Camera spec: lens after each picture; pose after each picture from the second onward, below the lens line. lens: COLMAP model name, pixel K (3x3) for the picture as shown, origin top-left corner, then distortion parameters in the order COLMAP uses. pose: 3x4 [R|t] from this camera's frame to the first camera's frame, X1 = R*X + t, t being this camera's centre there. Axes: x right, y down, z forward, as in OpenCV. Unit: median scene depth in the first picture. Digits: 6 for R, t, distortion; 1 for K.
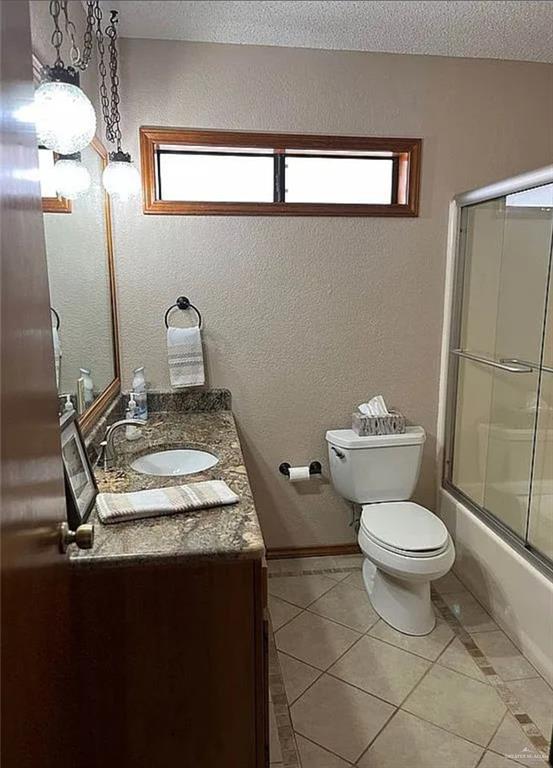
lens RADIAL K [[560.8, 0, 278.7], [0, 560.8, 385.3], [0, 0, 1]] dist [0.012954, -0.011461]
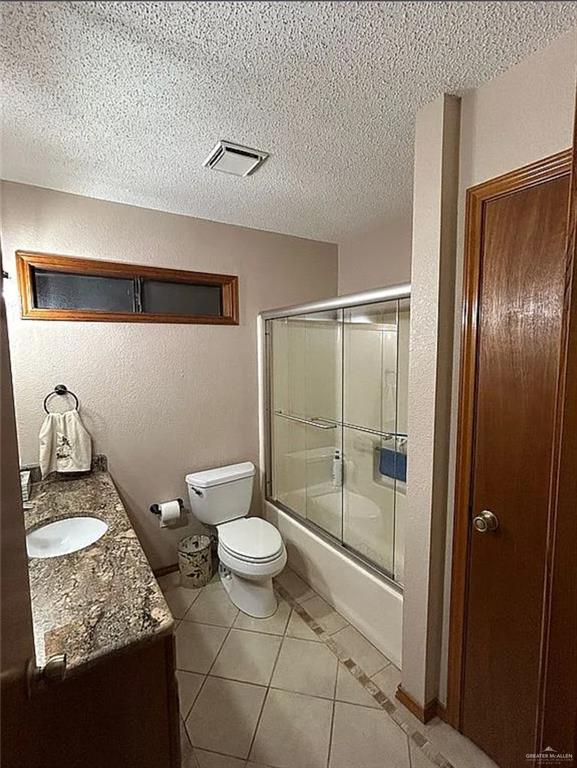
lens RADIAL K [[357.7, 0, 288.3], [0, 357.7, 383.2], [0, 0, 1]] dist [-0.005993, -0.001992]
pose [[0.910054, -0.050567, 0.411394, -0.044308], [0.095966, 0.991267, -0.090447, -0.050554], [-0.403228, 0.121791, 0.906959, 0.102083]]
